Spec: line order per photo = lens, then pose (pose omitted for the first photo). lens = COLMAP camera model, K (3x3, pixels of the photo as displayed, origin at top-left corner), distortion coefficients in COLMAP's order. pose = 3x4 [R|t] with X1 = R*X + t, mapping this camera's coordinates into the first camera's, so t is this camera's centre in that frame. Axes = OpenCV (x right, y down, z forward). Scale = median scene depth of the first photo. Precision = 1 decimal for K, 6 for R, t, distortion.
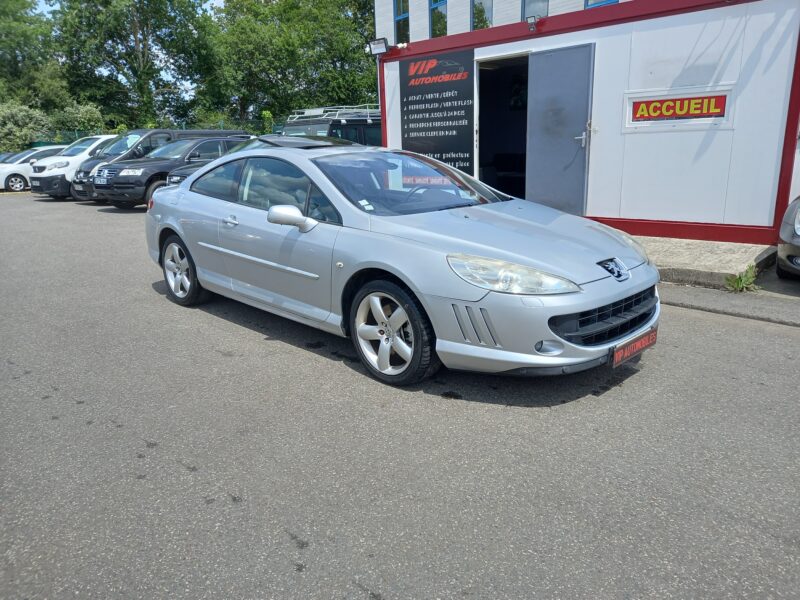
lens RADIAL K [[582.5, 0, 402.2], [0, 582.5, 300.9], [0, 0, 1]] dist [0.061486, -0.043688]
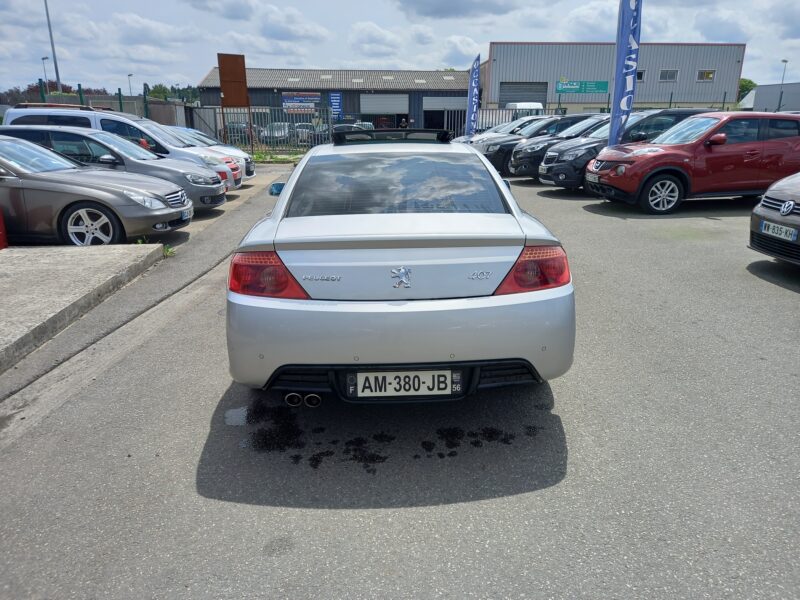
lens RADIAL K [[582.5, 0, 405.3], [0, 582.5, 302.3], [0, 0, 1]] dist [0.061486, -0.043688]
pose [[-0.737492, -0.165985, 0.654641, -0.508365], [0.203126, 0.869928, 0.449405, -0.294476], [-0.644085, 0.464407, -0.607850, 1.083872]]
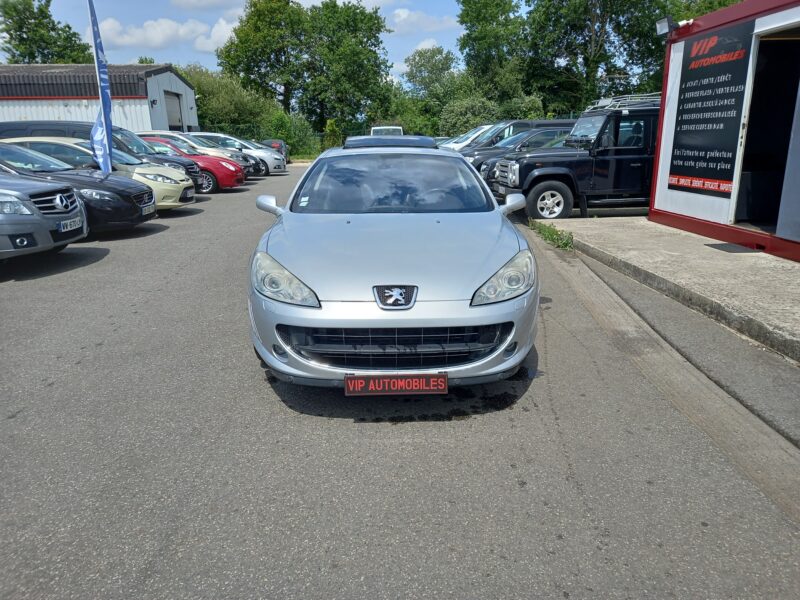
lens RADIAL K [[582.5, 0, 398.4], [0, 582.5, 296.3], [0, 0, 1]] dist [0.061486, -0.043688]
pose [[0.727861, 0.199909, -0.655938, 0.427820], [-0.188163, 0.978071, 0.089289, -0.060558], [0.659404, 0.058434, 0.749515, 0.142375]]
